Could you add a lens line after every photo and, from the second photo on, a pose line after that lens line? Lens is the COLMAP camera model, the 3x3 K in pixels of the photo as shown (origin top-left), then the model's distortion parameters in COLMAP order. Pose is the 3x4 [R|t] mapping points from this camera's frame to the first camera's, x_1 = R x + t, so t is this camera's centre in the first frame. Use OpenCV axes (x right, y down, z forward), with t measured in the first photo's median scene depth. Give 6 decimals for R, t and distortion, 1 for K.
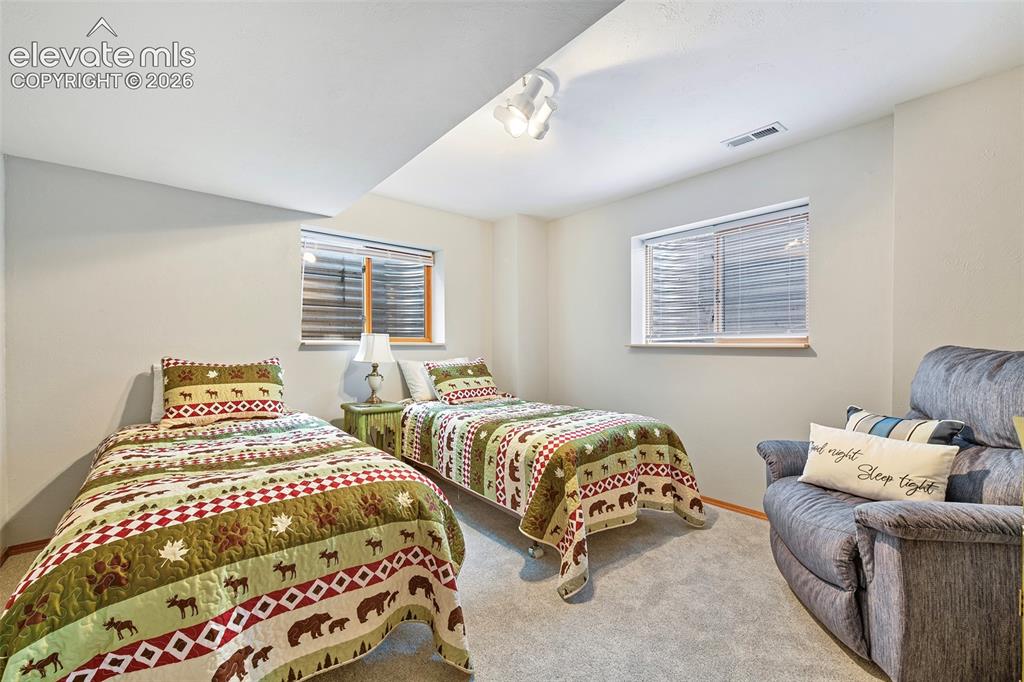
lens RADIAL K [[410.7, 0, 512.0], [0, 410.7, 341.0], [0, 0, 1]] dist [-0.012558, -0.000061]
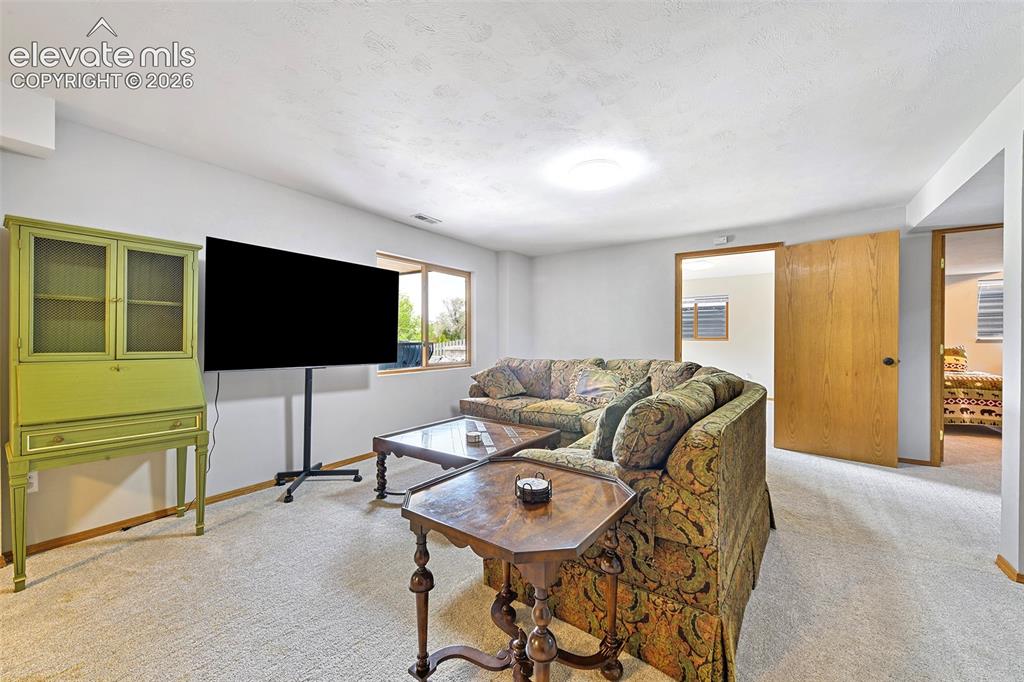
lens RADIAL K [[410.0, 0, 509.7], [0, 410.0, 341.0], [0, 0, 1]] dist [0.001240, -0.000199]
pose [[0.266411, 0.001248, -0.963859, 1.759179], [0.008524, 0.999957, 0.003651, -0.027271], [0.963822, -0.009188, 0.266389, -3.784167]]
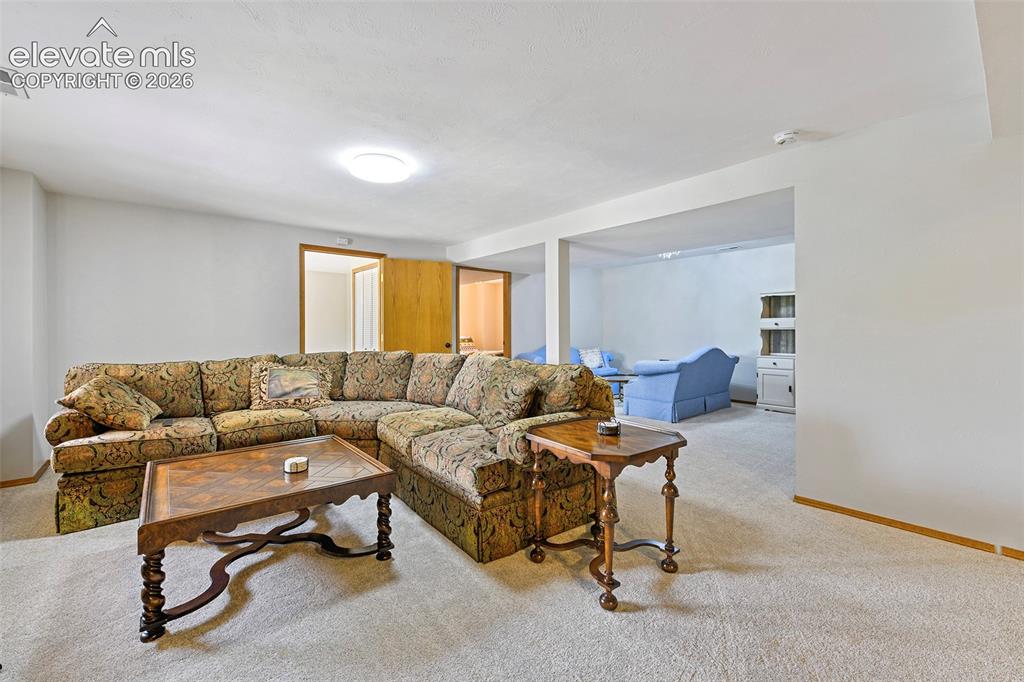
lens RADIAL K [[424.1, 0, 510.5], [0, 424.1, 334.8], [0, 0, 1]] dist [-0.001394, -0.000093]
pose [[0.999964, -0.007360, 0.004264, 0.457824], [0.007292, 0.999848, 0.015810, -0.036082], [-0.004380, -0.015779, 0.999866, -5.024846]]
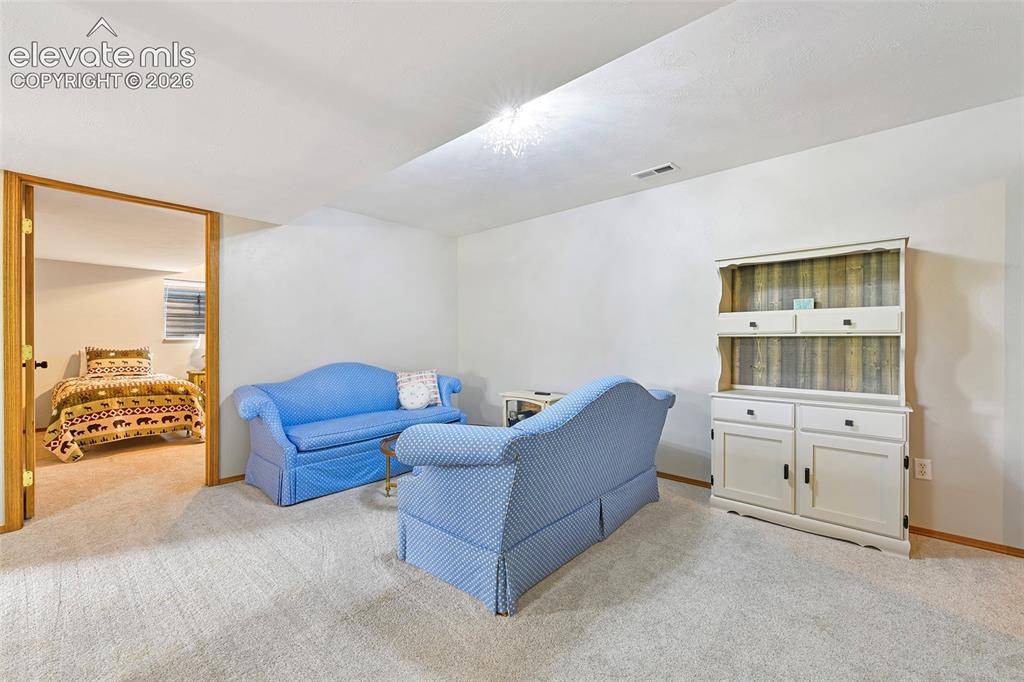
lens RADIAL K [[410.7, 0, 512.0], [0, 410.7, 341.0], [0, 0, 1]] dist [-0.012558, -0.000061]
pose [[0.989010, -0.004045, 0.147794, 1.784625], [0.002716, 0.999954, 0.009191, -0.001644], [-0.147825, -0.008688, 0.988975, -2.458523]]
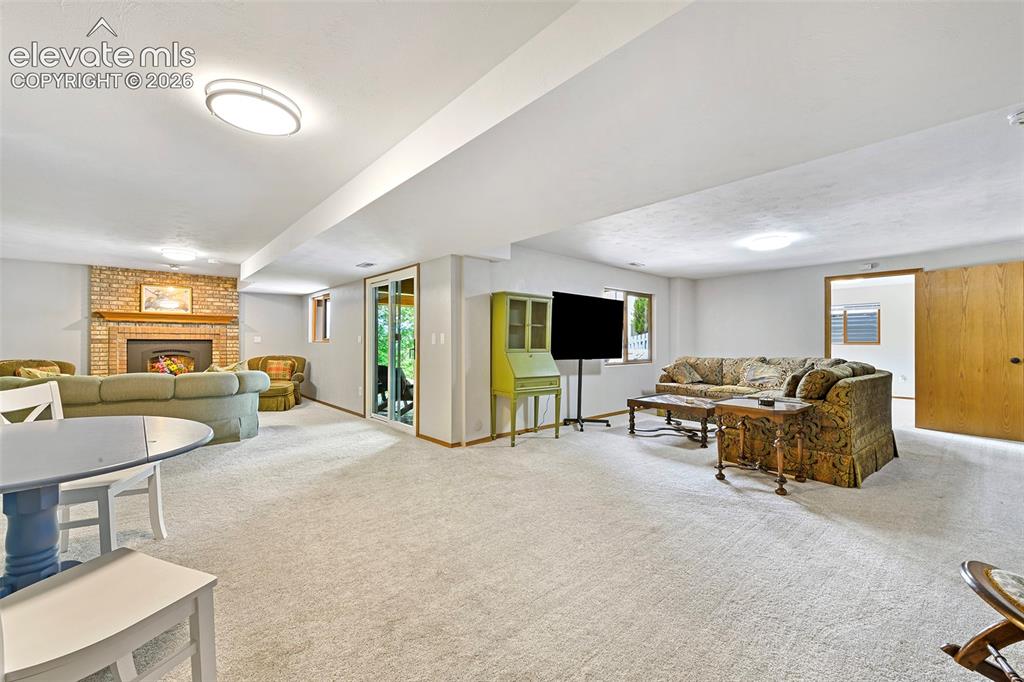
lens RADIAL K [[426.9, 0, 495.3], [0, 426.9, 340.1], [0, 0, 1]] dist [-0.001586, -0.000710]
pose [[0.004072, -0.009958, -0.999942, 3.463940], [0.006513, 0.999929, -0.009931, -0.031087], [0.999971, -0.006472, 0.004136, -5.158618]]
